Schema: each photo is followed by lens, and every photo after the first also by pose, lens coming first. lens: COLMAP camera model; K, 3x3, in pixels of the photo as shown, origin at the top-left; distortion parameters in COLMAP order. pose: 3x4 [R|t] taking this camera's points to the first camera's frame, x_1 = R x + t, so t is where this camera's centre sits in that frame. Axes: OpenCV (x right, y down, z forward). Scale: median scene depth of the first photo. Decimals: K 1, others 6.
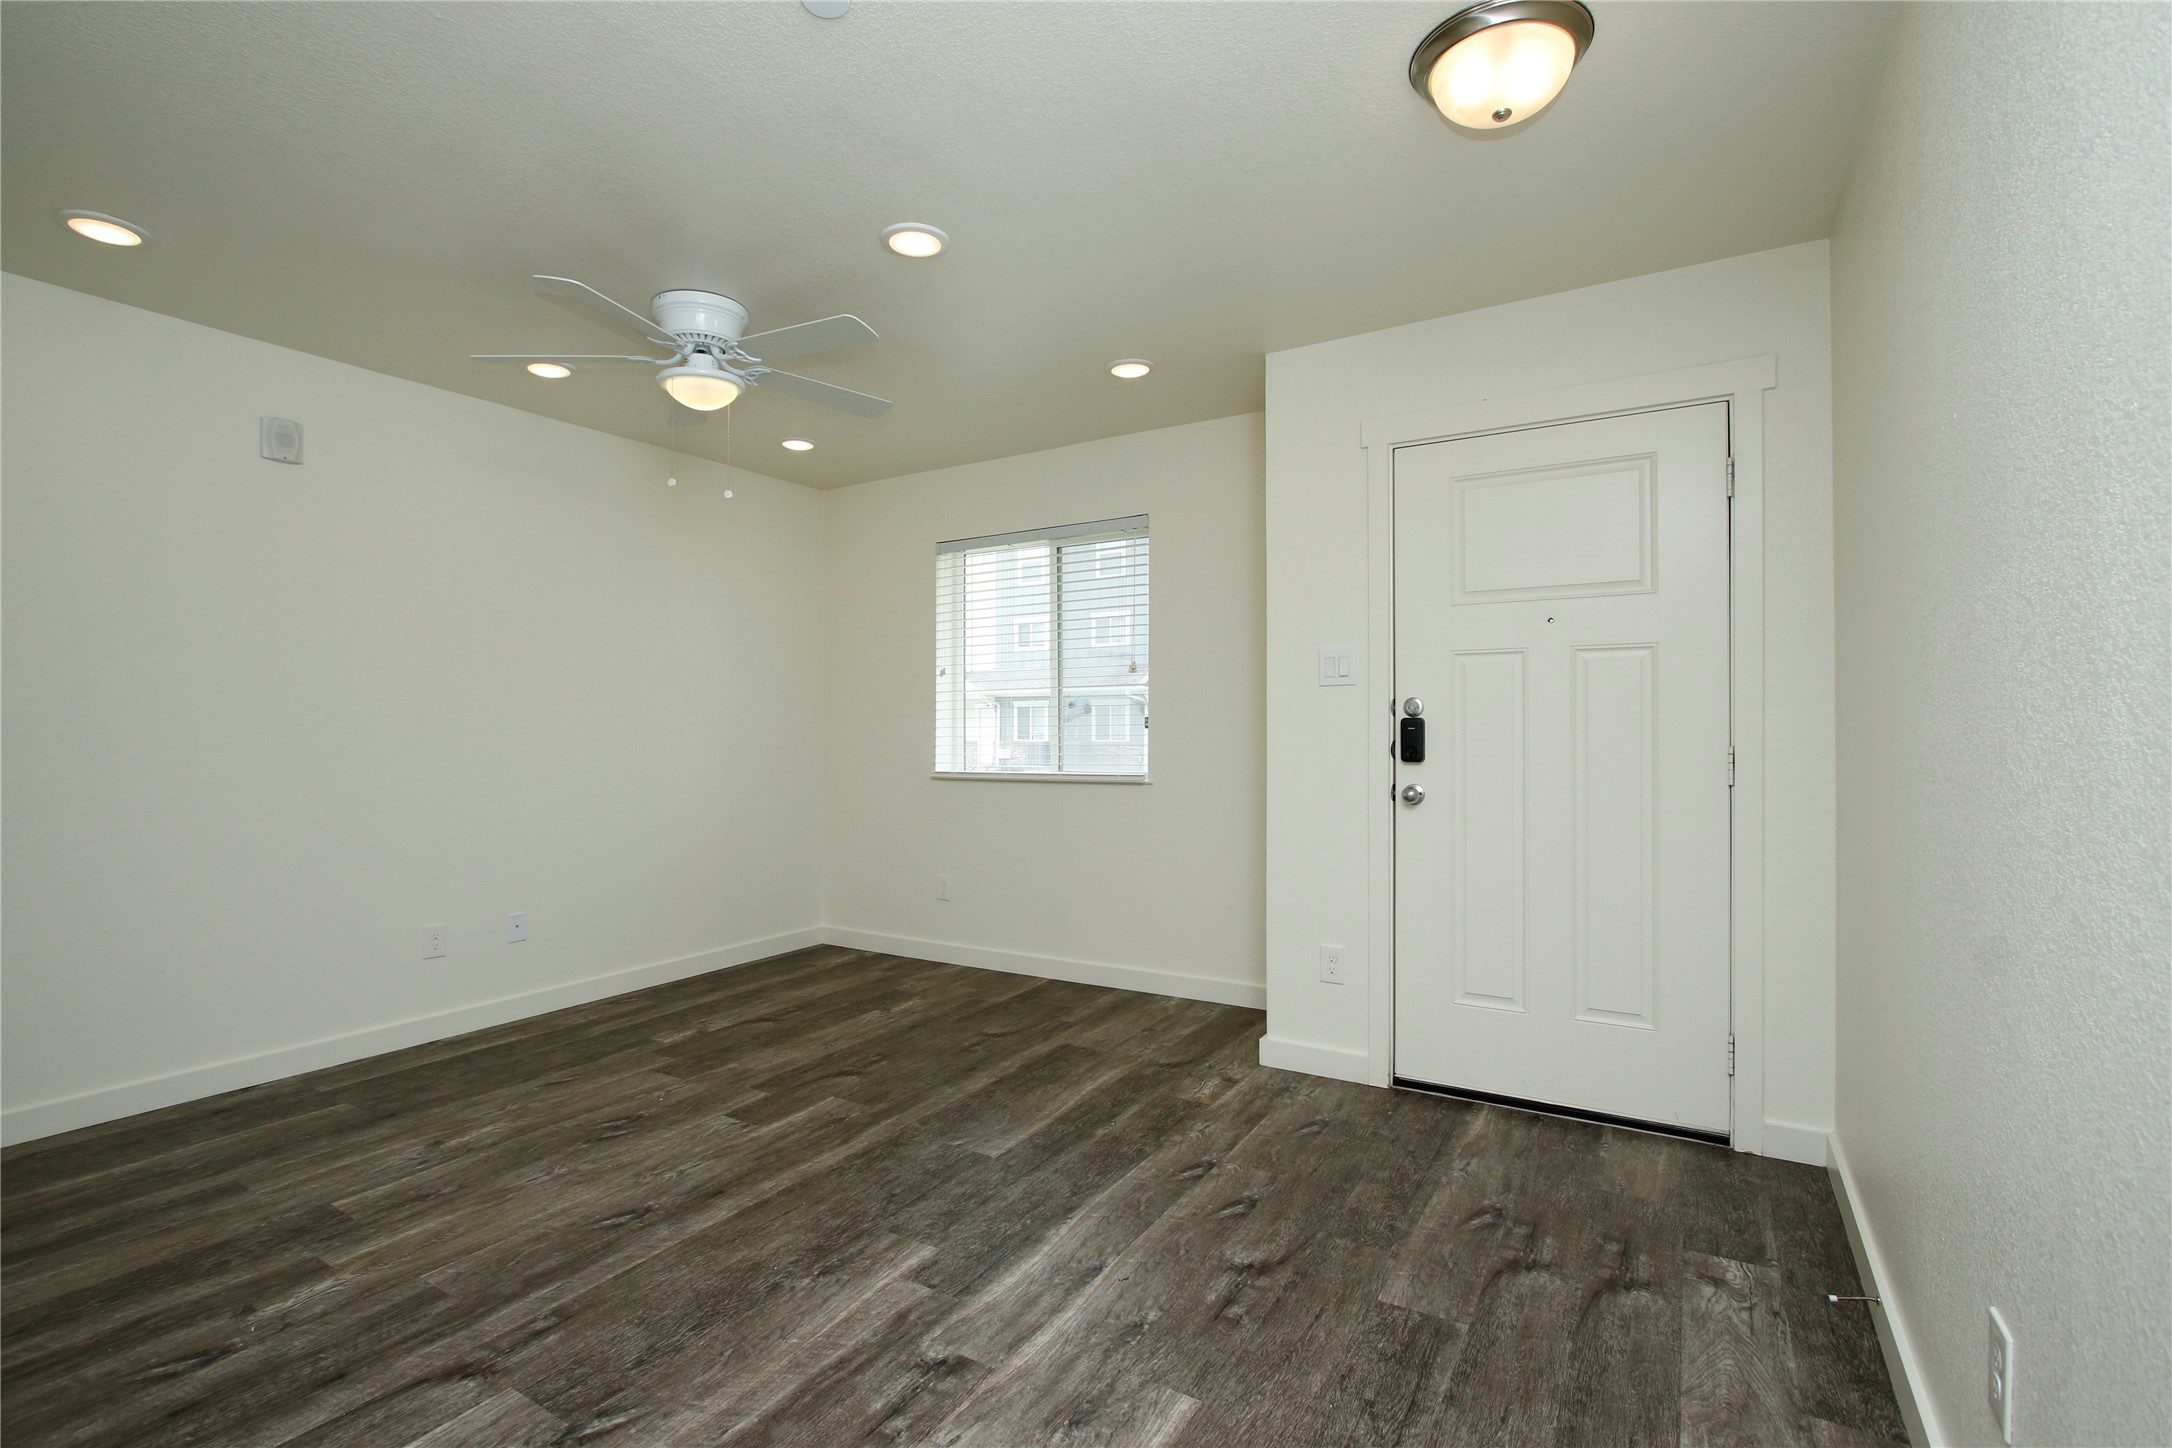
lens RADIAL K [[999.3, 0, 1073.5], [0, 999.3, 733.6], [0, 0, 1]] dist [-0.017800, 0.003100]
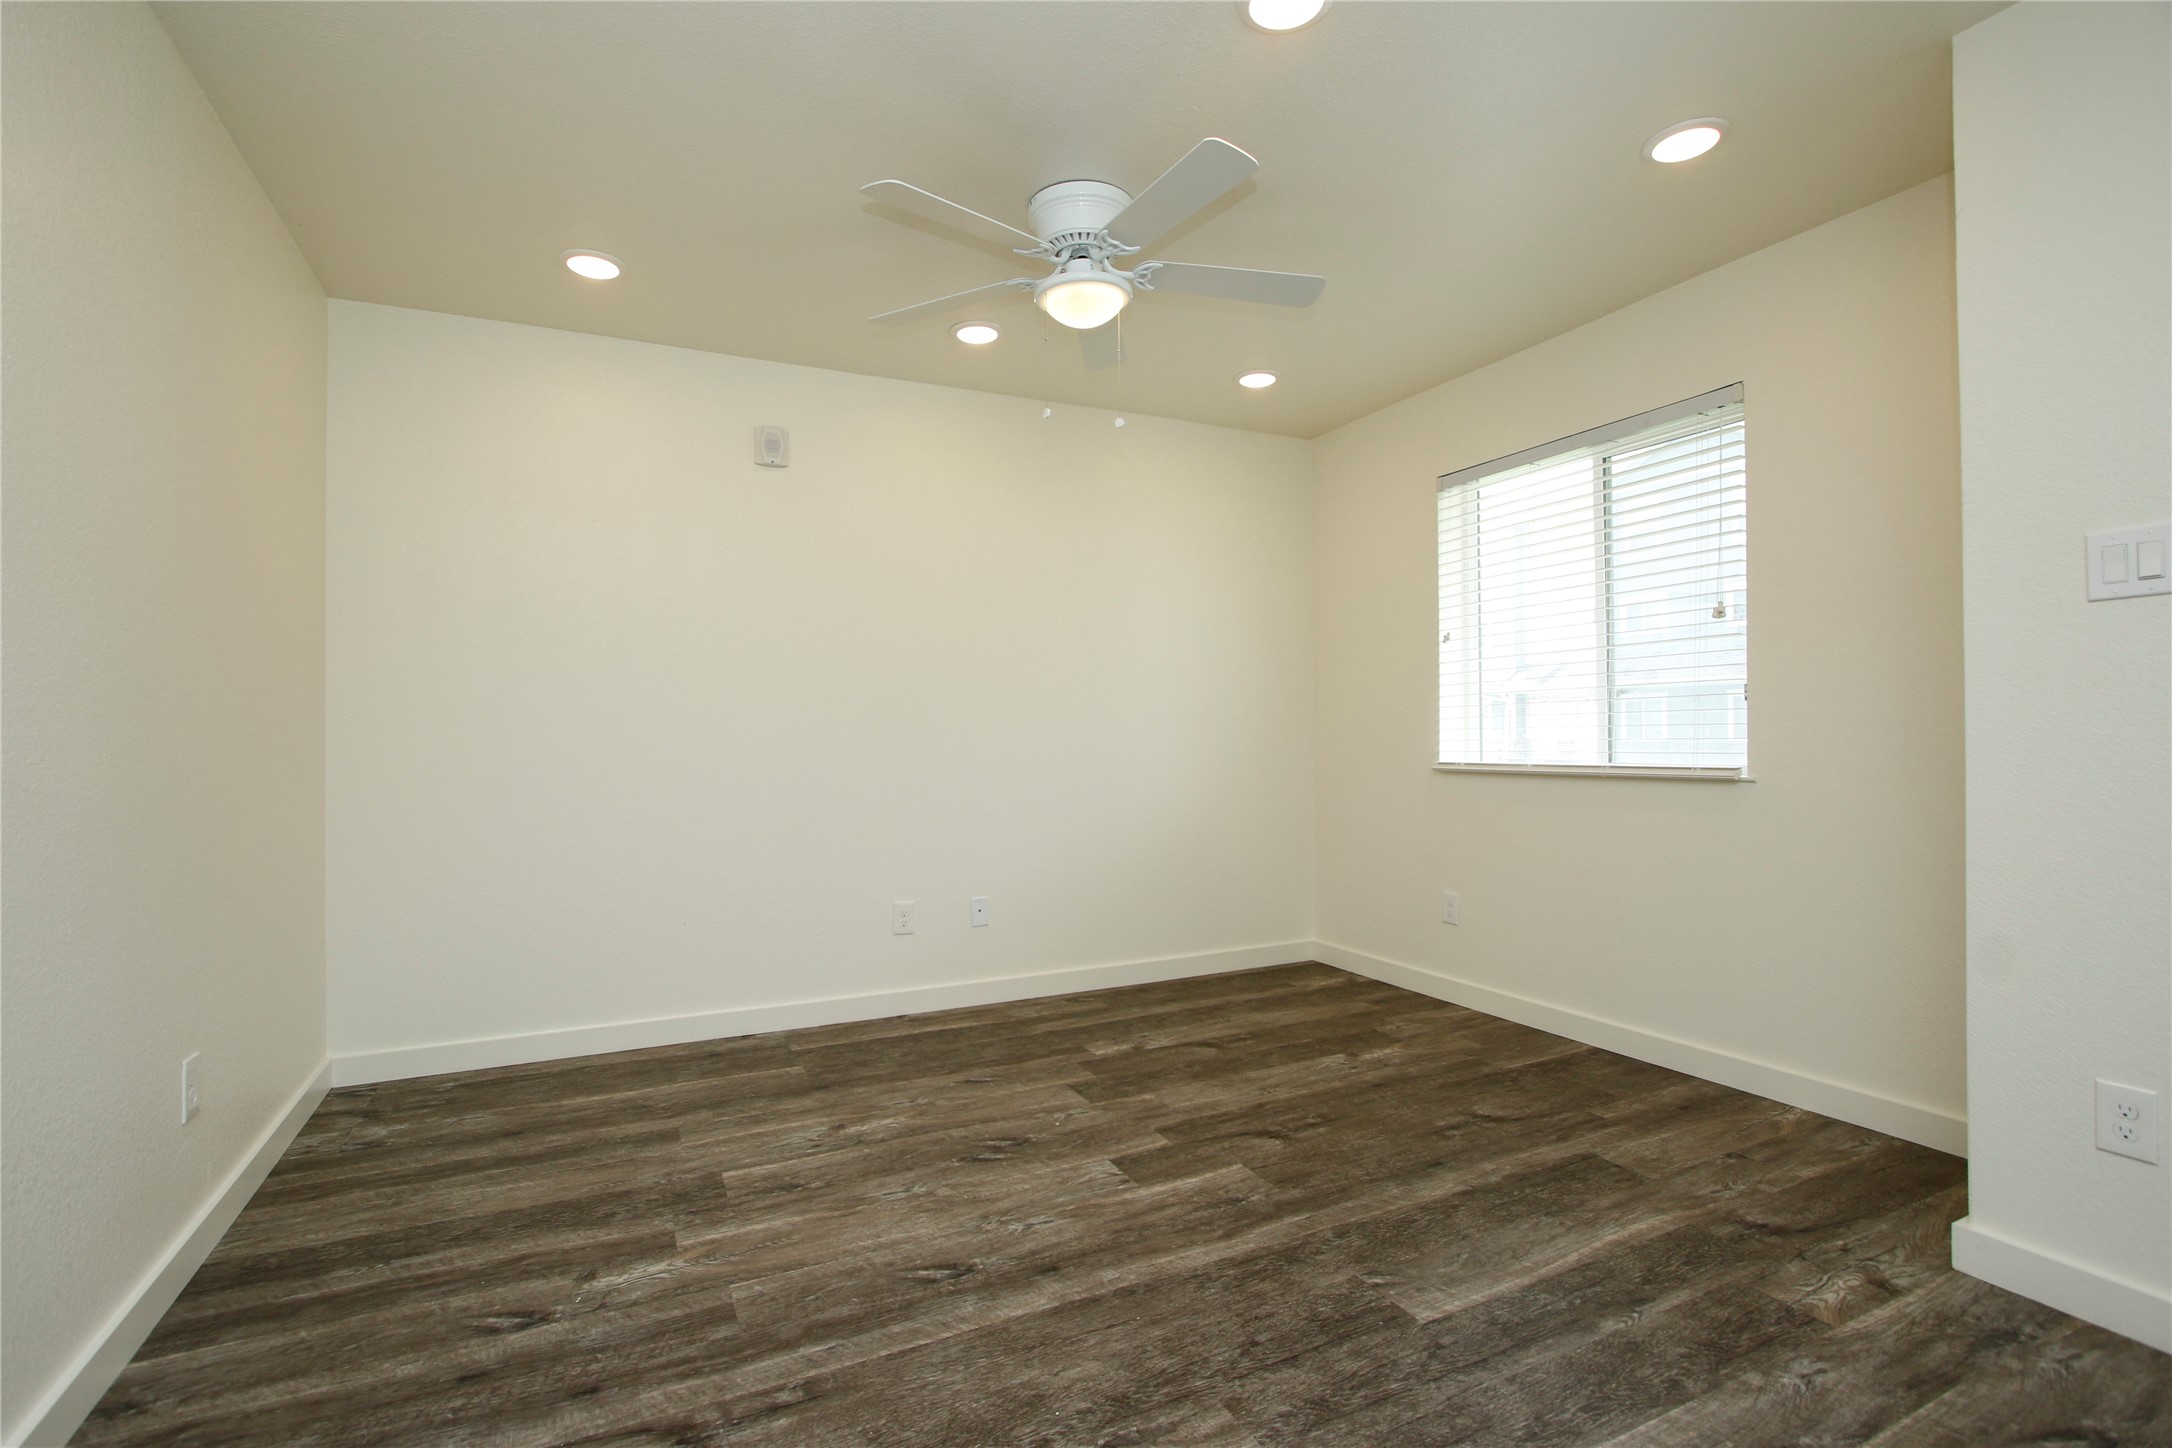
lens RADIAL K [[999.3, 0, 1070.8], [0, 999.3, 728.0], [0, 0, 1]] dist [-0.017800, 0.003100]
pose [[0.839668, -0.006696, -0.543058, 0.077744], [0.002903, 0.999965, -0.007841, 0.026215], [0.543092, 0.005008, 0.839658, 0.273320]]
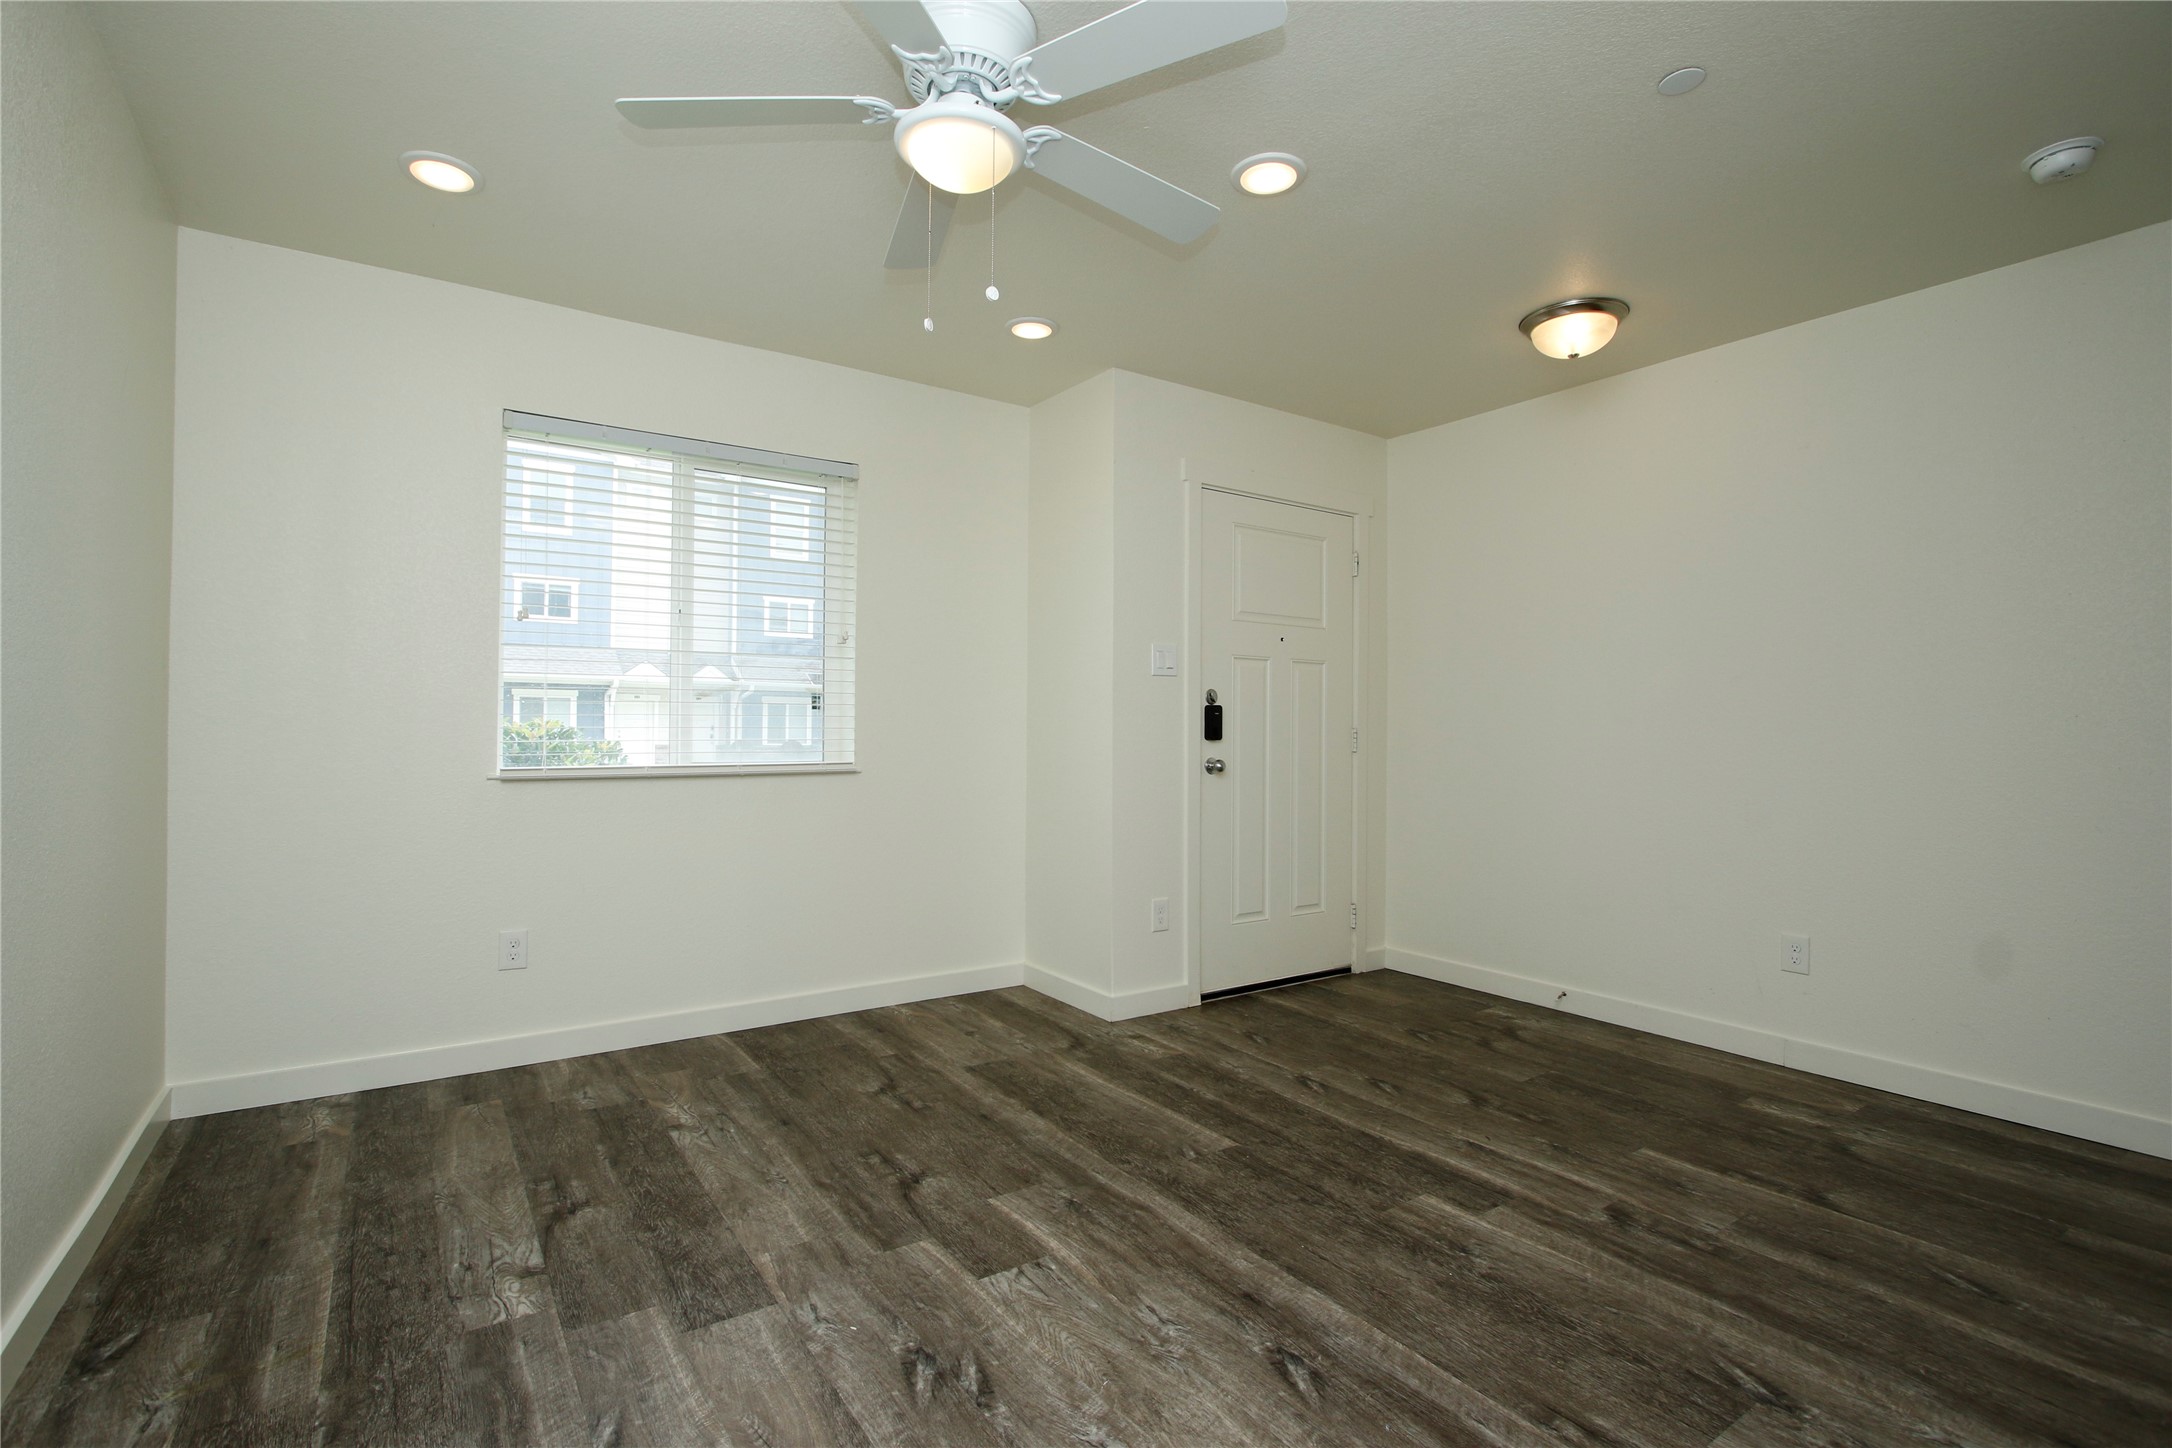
lens RADIAL K [[999.3, 0, 1071.1], [0, 999.3, 728.8], [0, 0, 1]] dist [-0.017800, 0.003100]
pose [[0.404816, 0.007975, 0.914363, -0.917647], [-0.004403, 0.999967, -0.006772, 0.024651], [-0.914387, -0.001284, 0.404838, 0.670836]]
